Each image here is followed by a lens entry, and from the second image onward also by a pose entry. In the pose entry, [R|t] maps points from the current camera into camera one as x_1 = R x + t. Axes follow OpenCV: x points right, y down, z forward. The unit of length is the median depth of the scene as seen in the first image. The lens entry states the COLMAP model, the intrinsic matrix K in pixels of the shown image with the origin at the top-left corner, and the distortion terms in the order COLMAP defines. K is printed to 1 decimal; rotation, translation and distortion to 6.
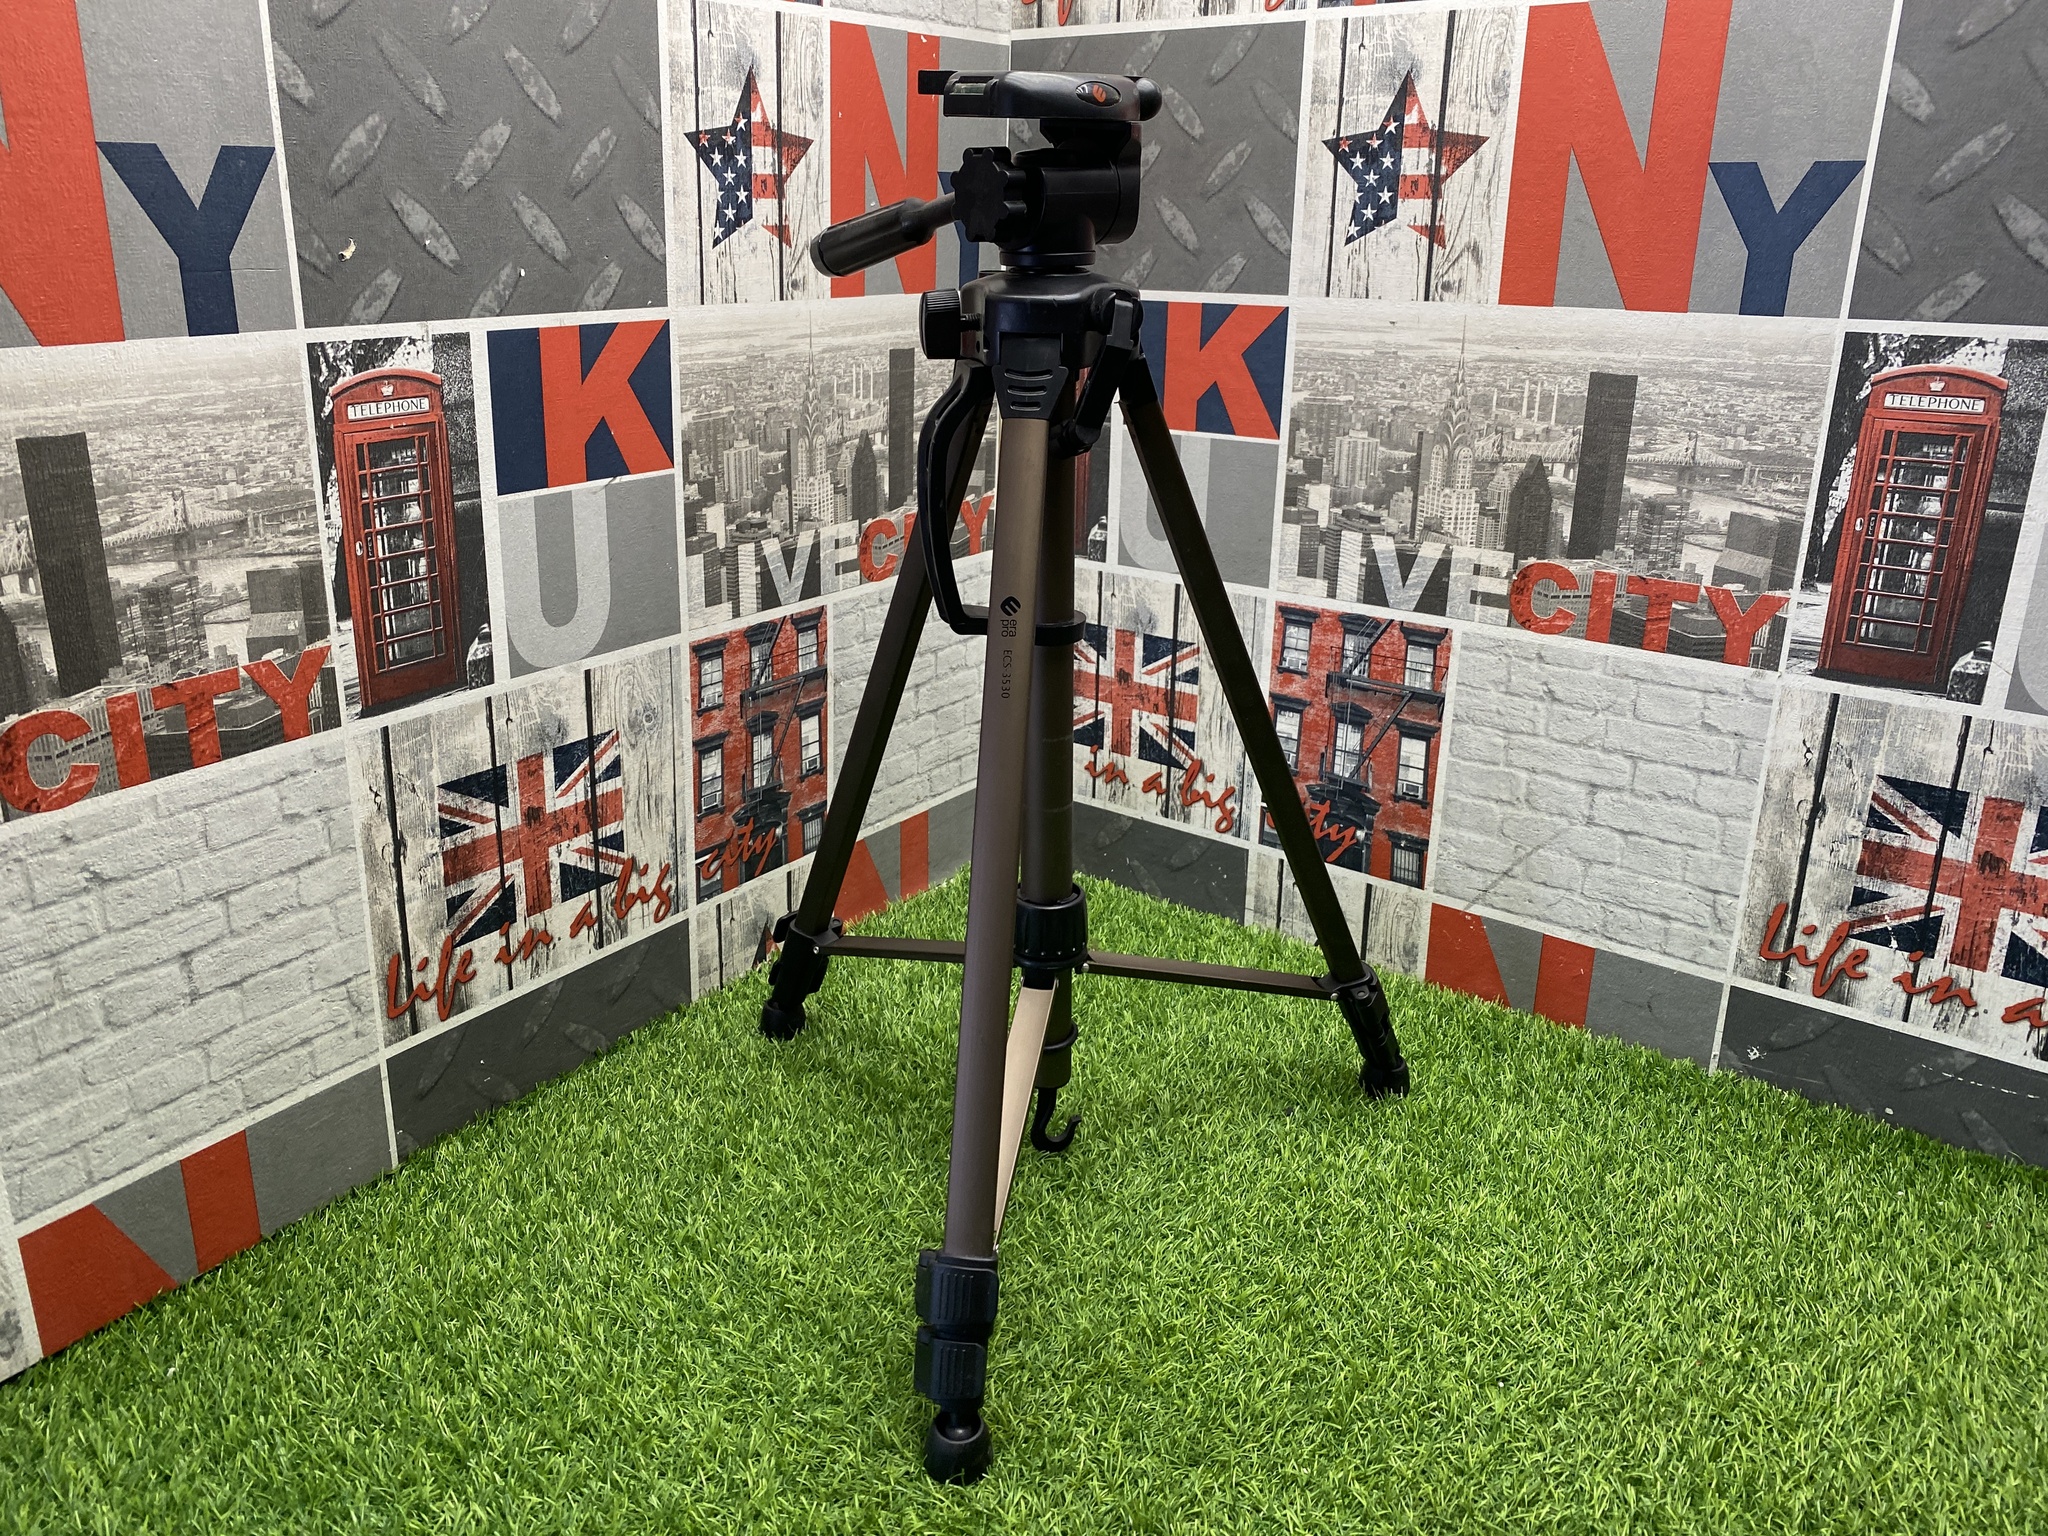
lens RADIAL K [[1570.3, 0, 1006.1], [0, 1570.3, 748.6], [0, 0, 1]] dist [-0.000267, -0.007507]
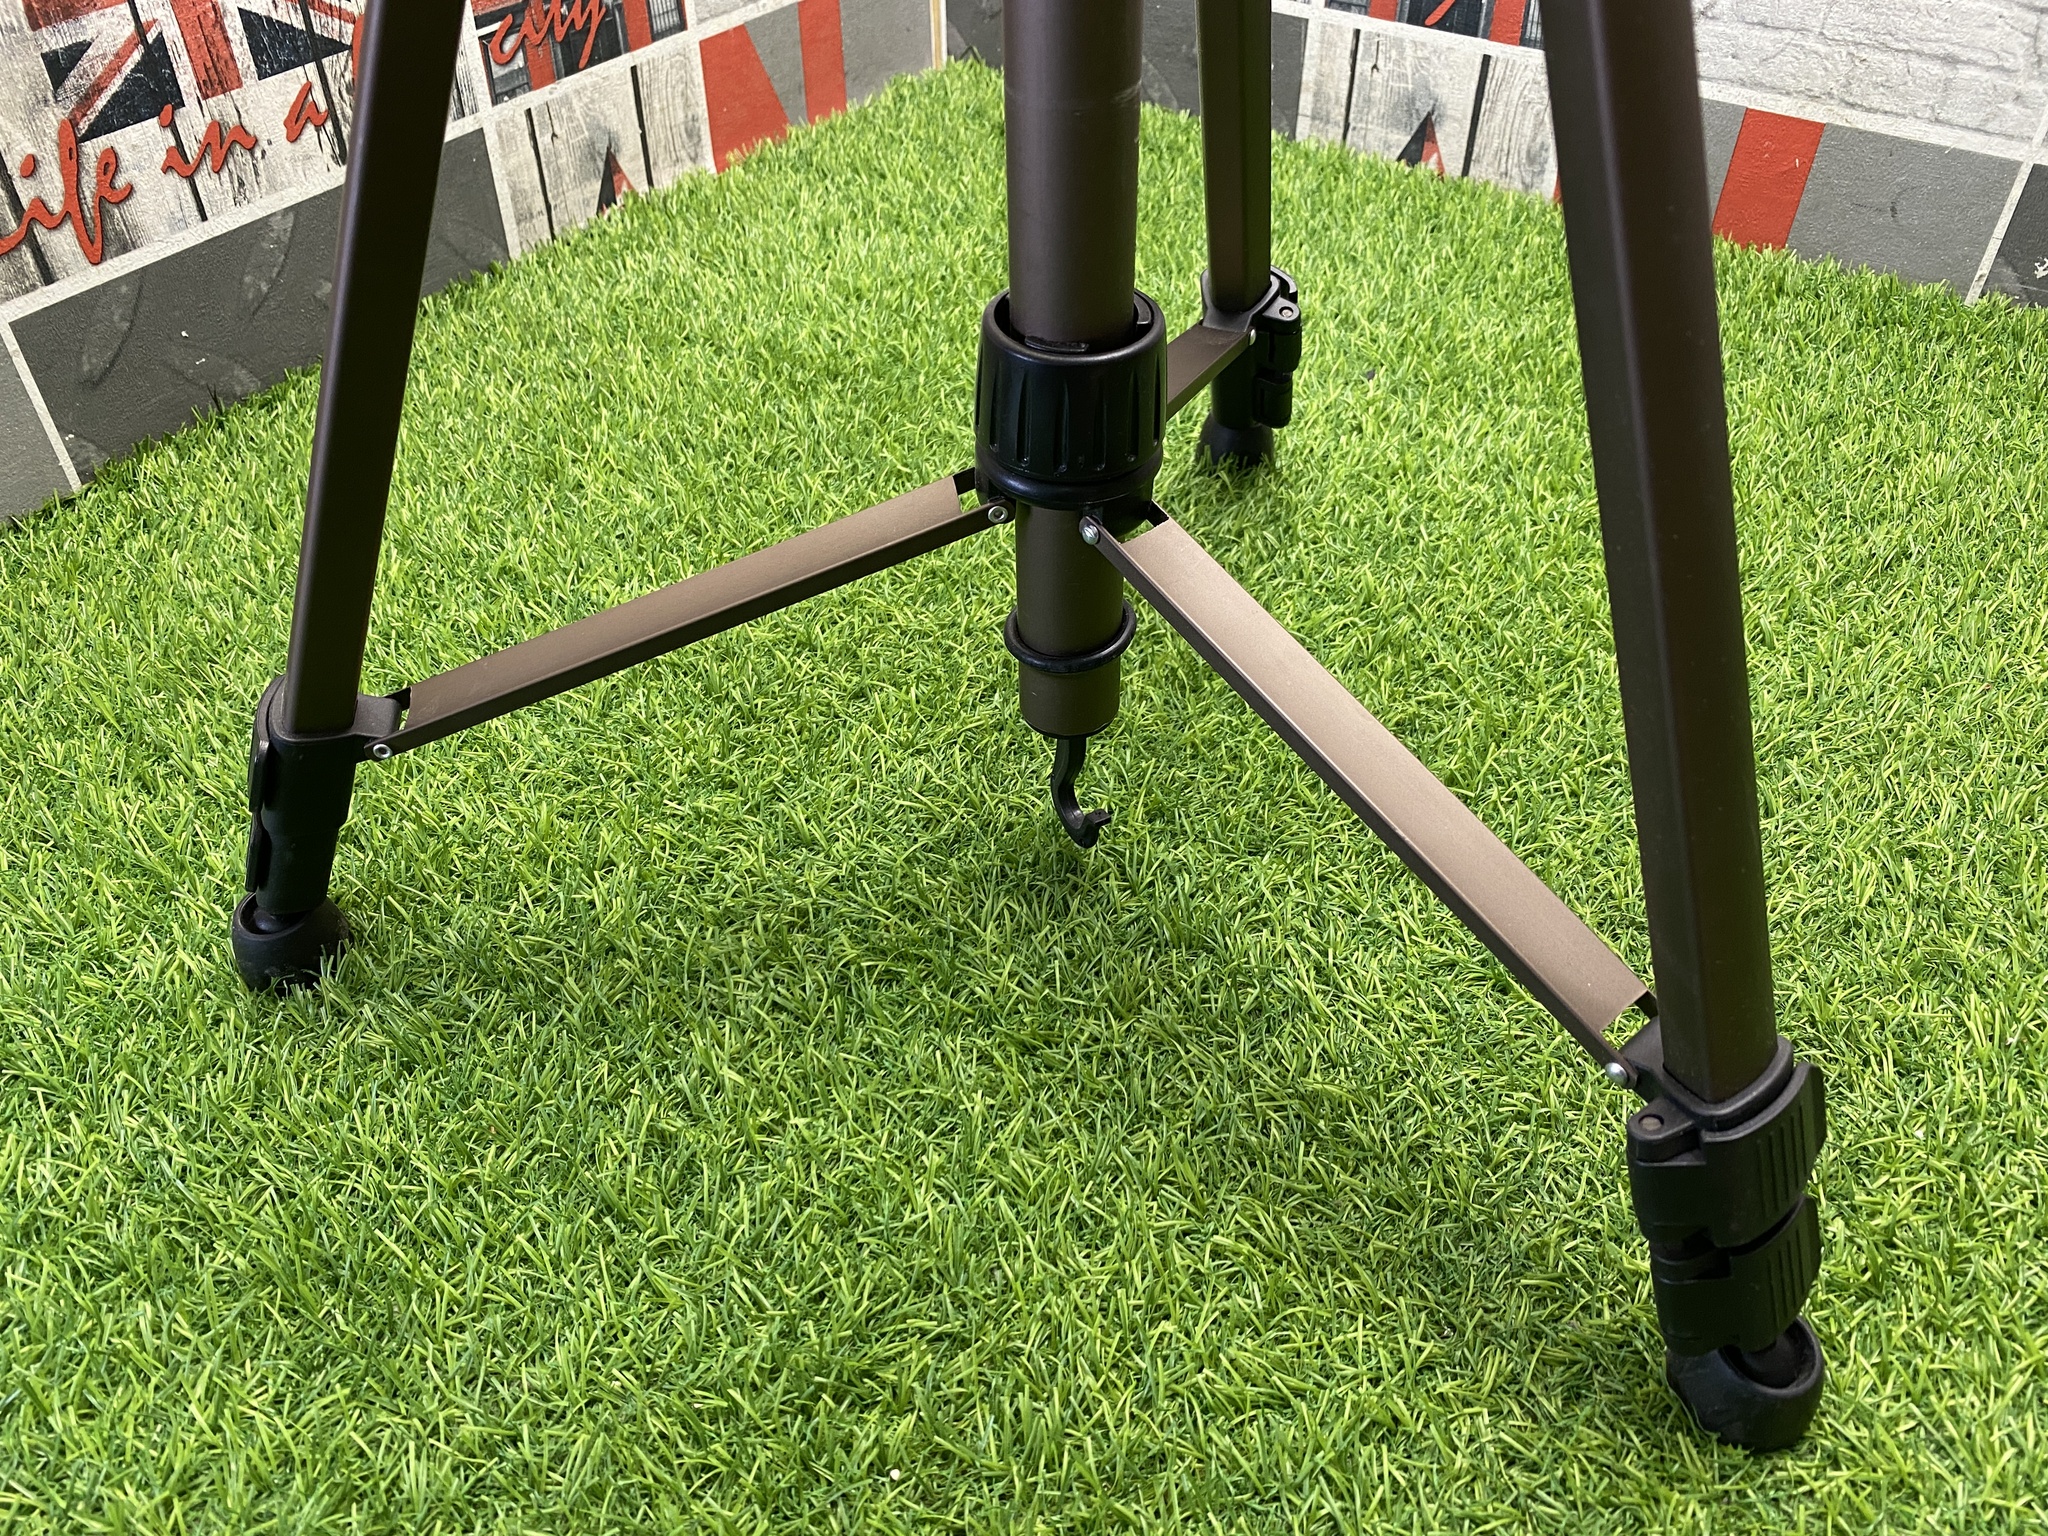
lens RADIAL K [[1570.3, 0, 1005.0], [0, 1570.3, 782.3], [0, 0, 1]] dist [-0.000267, -0.007507]
pose [[0.999252, -0.036103, 0.013871, 0.001992], [0.027622, 0.917211, 0.397443, 0.123980], [-0.027072, -0.396763, 0.917522, 0.312565]]
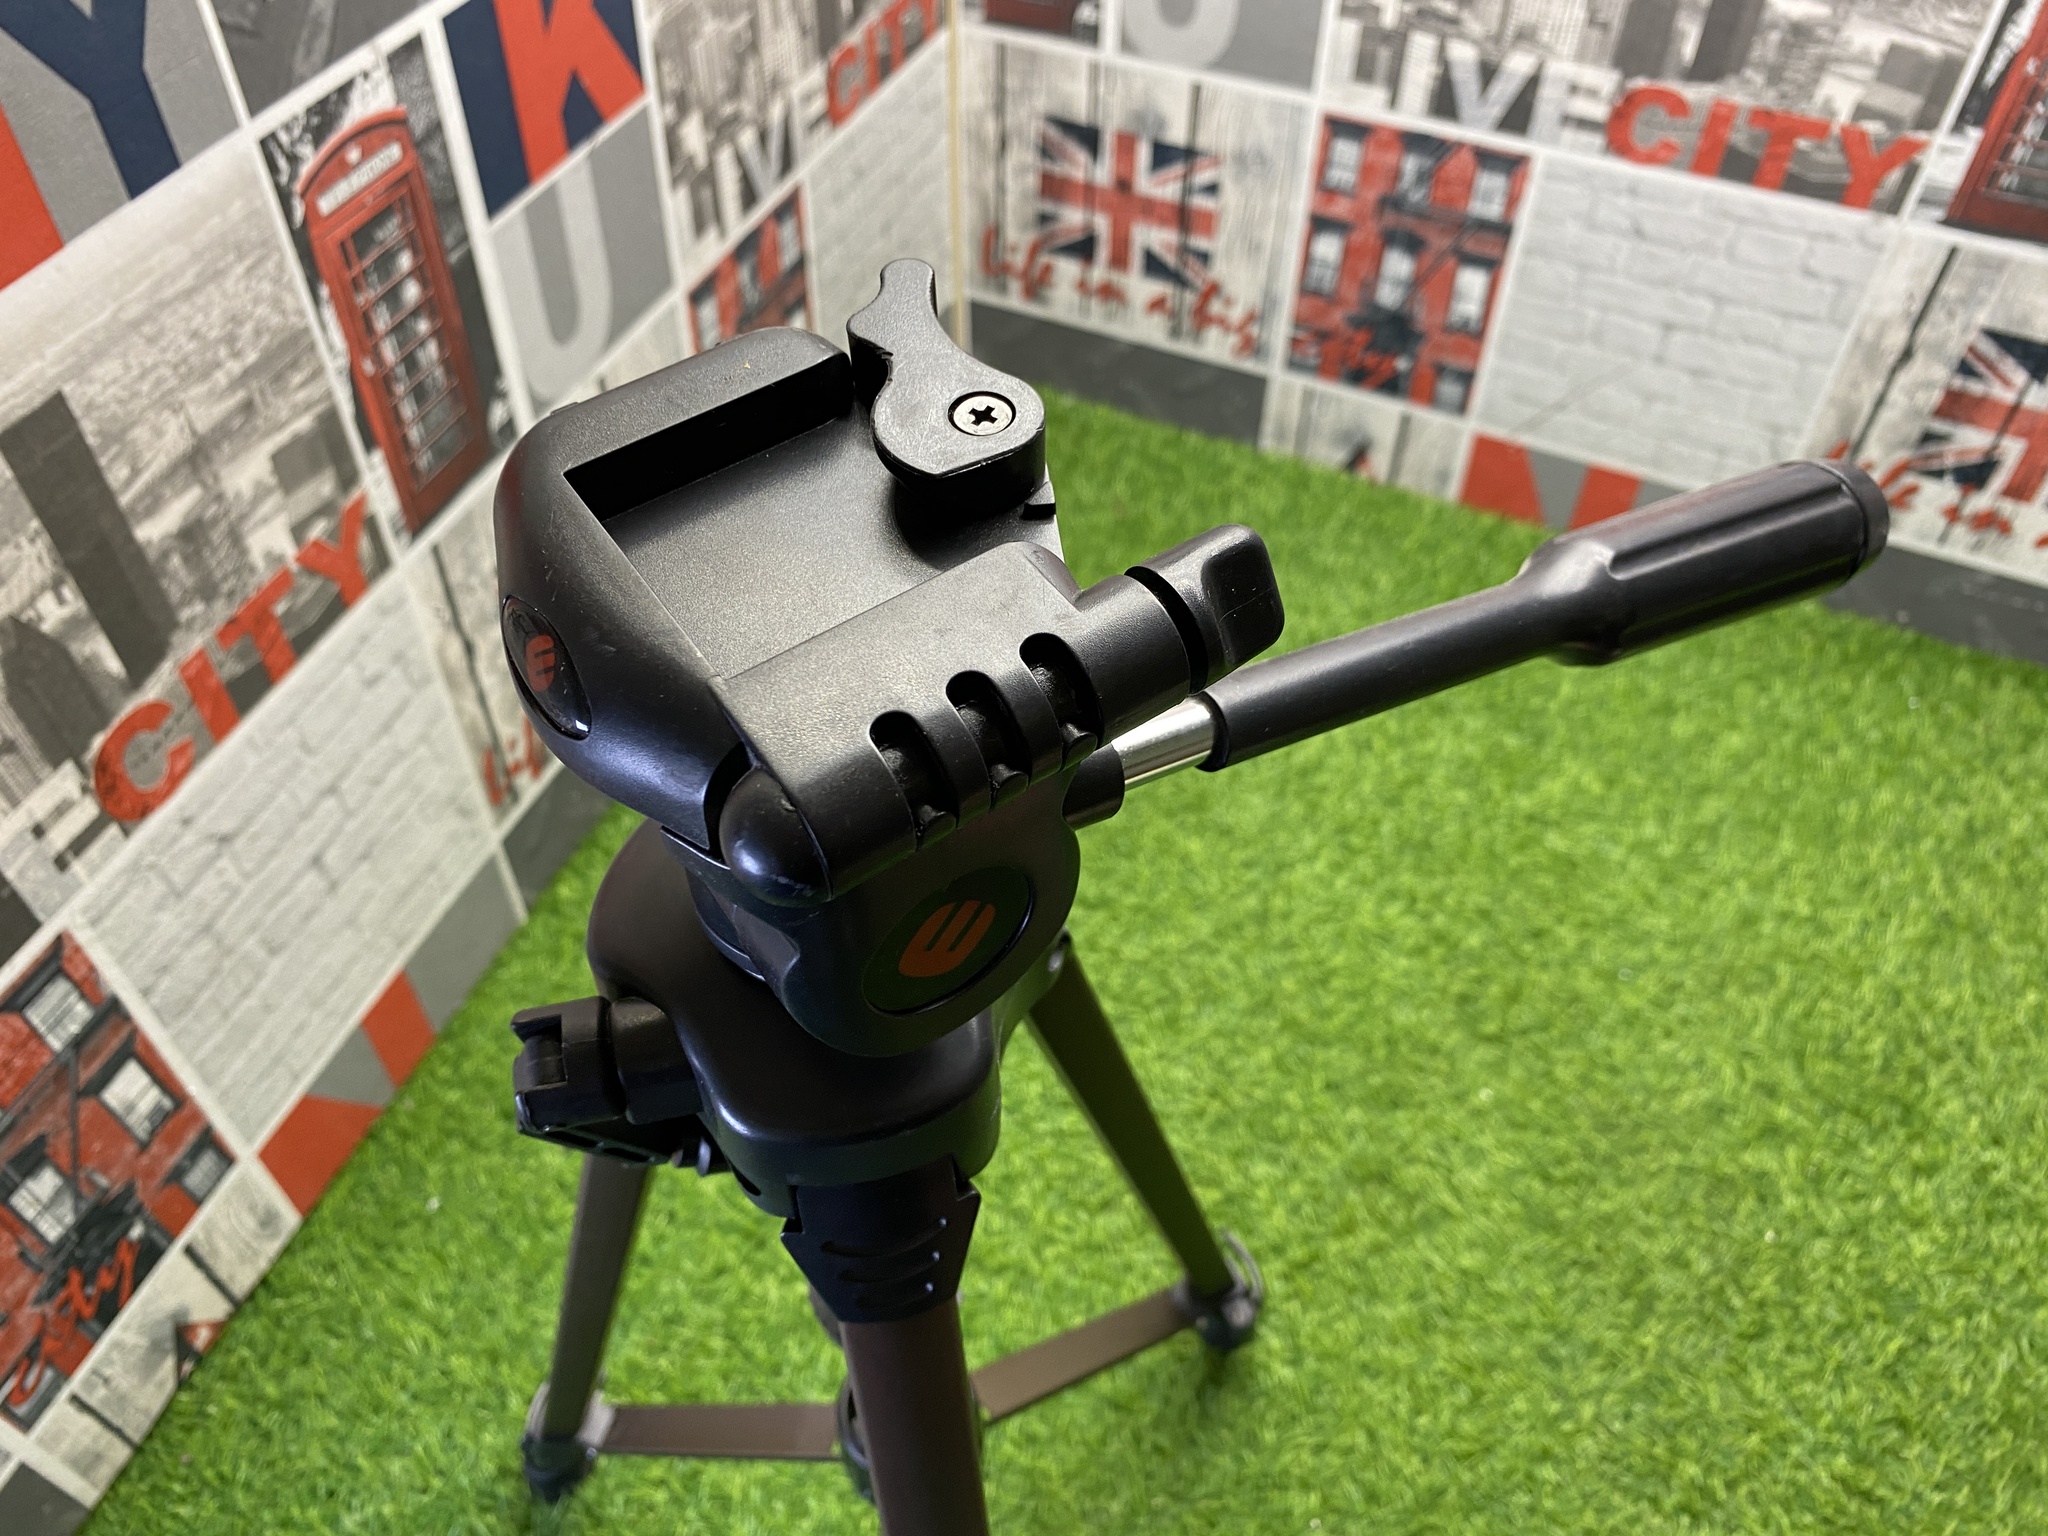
lens RADIAL K [[1570.3, 0, 1009.5], [0, 1570.3, 772.5], [0, 0, 1]] dist [-0.000267, -0.007507]
pose [[0.976105, -0.170920, 0.134186, -0.212537], [0.080984, 0.859160, 0.505258, -0.285247], [-0.201646, -0.482318, 0.852472, 0.151474]]
